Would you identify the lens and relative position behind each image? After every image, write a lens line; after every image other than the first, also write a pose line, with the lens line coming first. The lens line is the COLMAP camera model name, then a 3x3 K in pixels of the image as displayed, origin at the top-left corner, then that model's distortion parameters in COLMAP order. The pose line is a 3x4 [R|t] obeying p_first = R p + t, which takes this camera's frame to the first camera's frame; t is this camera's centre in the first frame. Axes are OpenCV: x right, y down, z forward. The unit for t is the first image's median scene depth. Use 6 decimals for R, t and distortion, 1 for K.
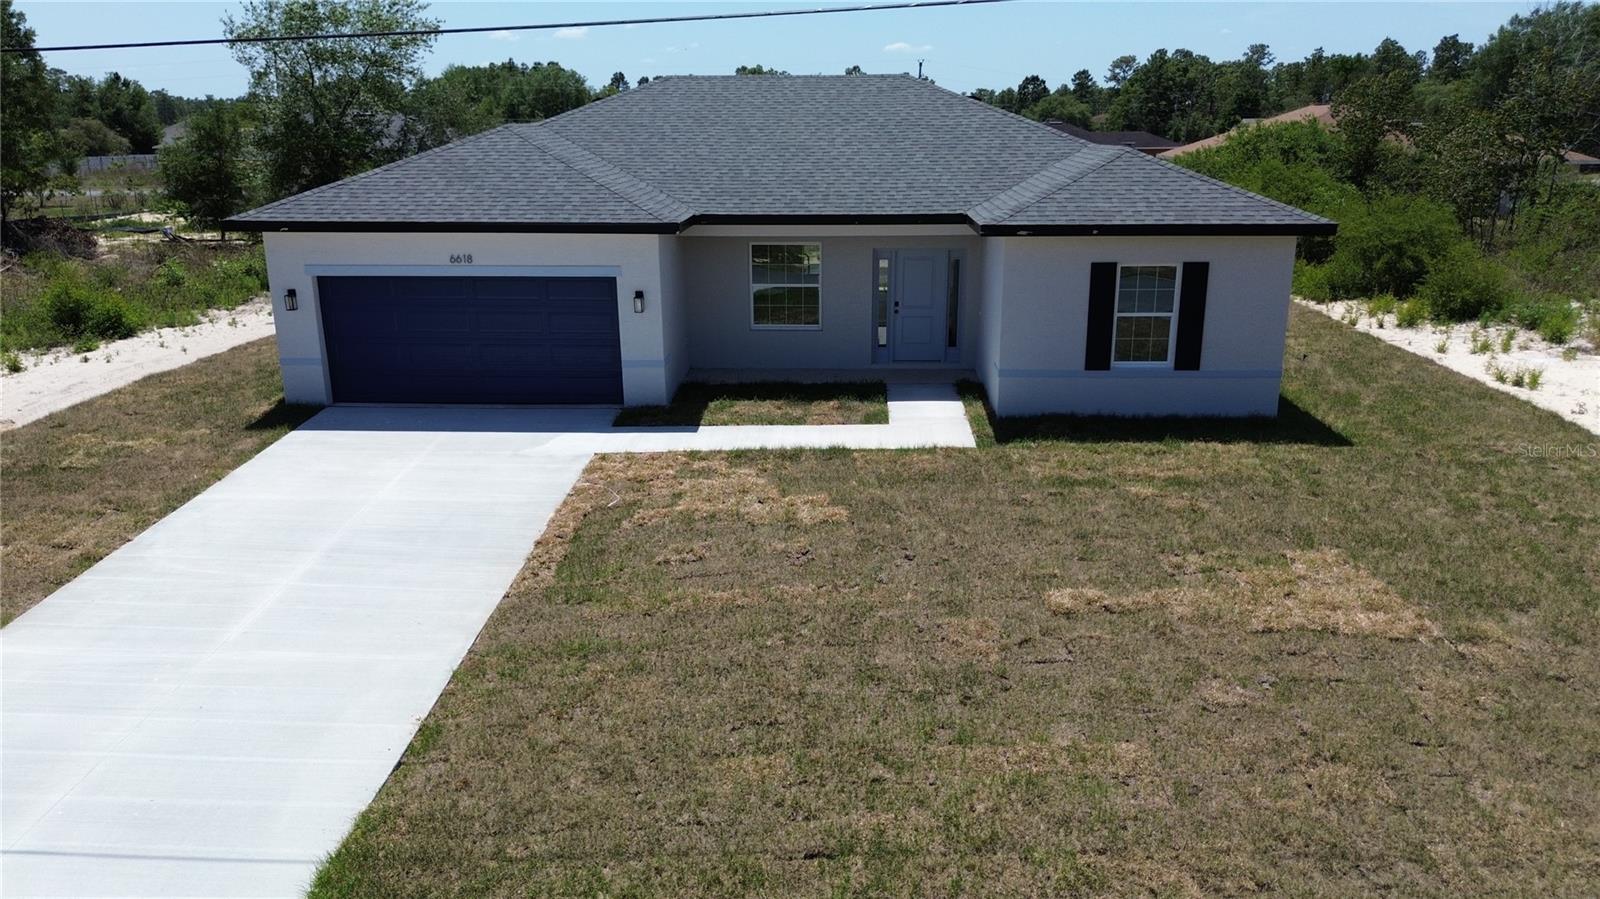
lens RADIAL K [[1145.2, 0, 796.9], [0, 1145.2, 453.1], [0, 0, 1]] dist [0.036492, -0.033408]
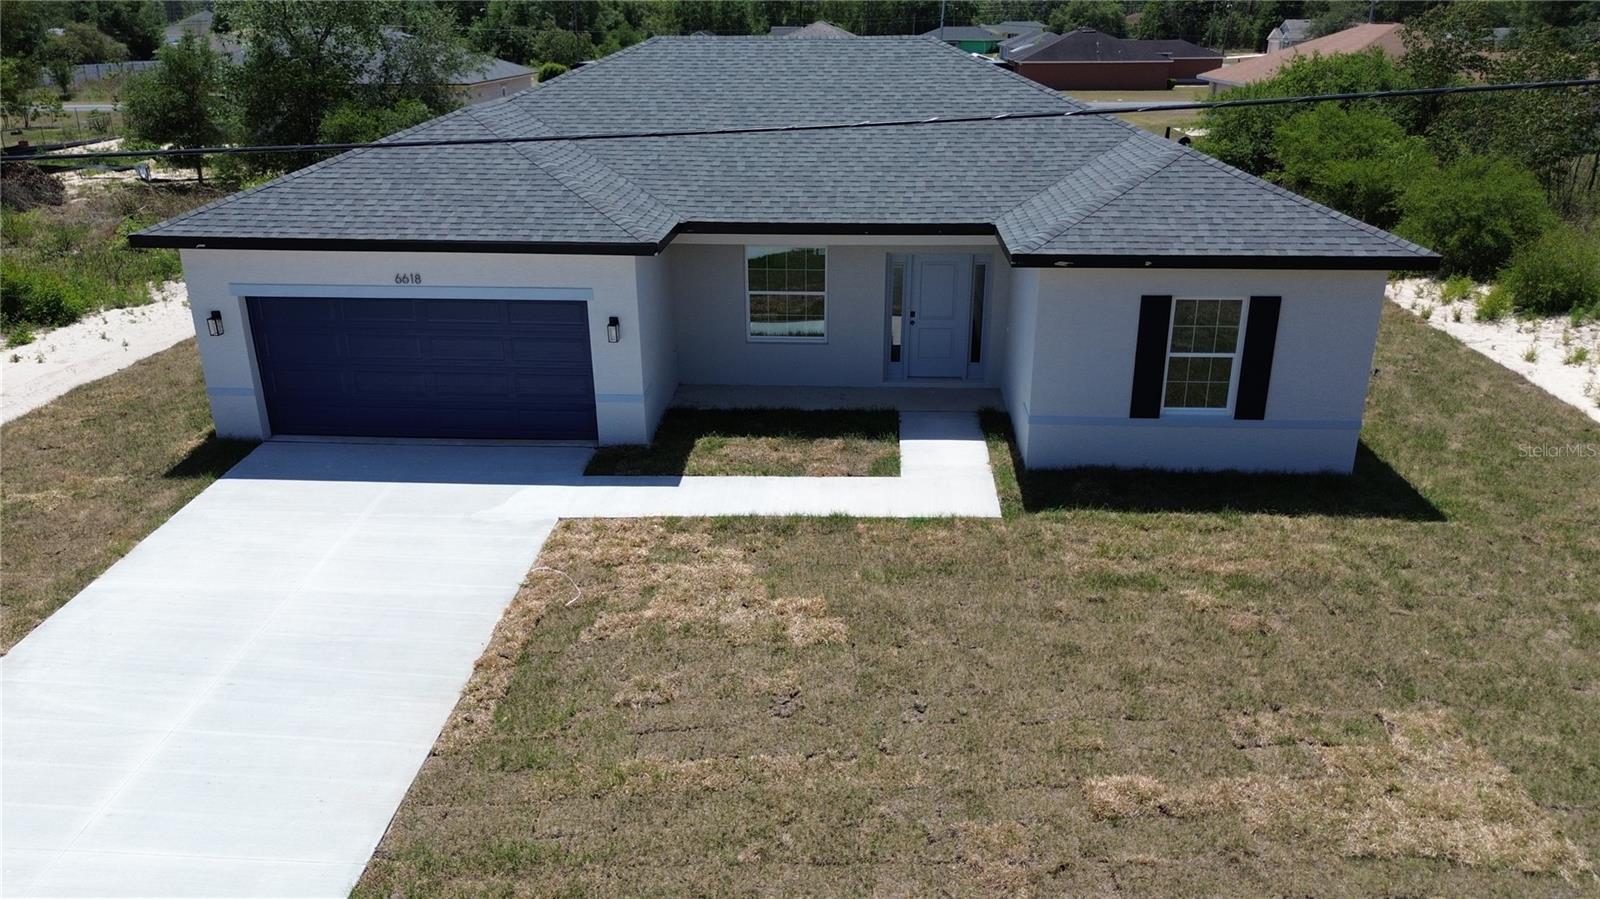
lens RADIAL K [[1145.2, 0, 796.7], [0, 1145.2, 449.3], [0, 0, 1]] dist [0.036492, -0.033408]
pose [[0.999833, 0.007116, -0.016811, 0.016645], [-0.005746, 0.996763, 0.080195, -0.118783], [0.017328, -0.080085, 0.996637, 0.140541]]
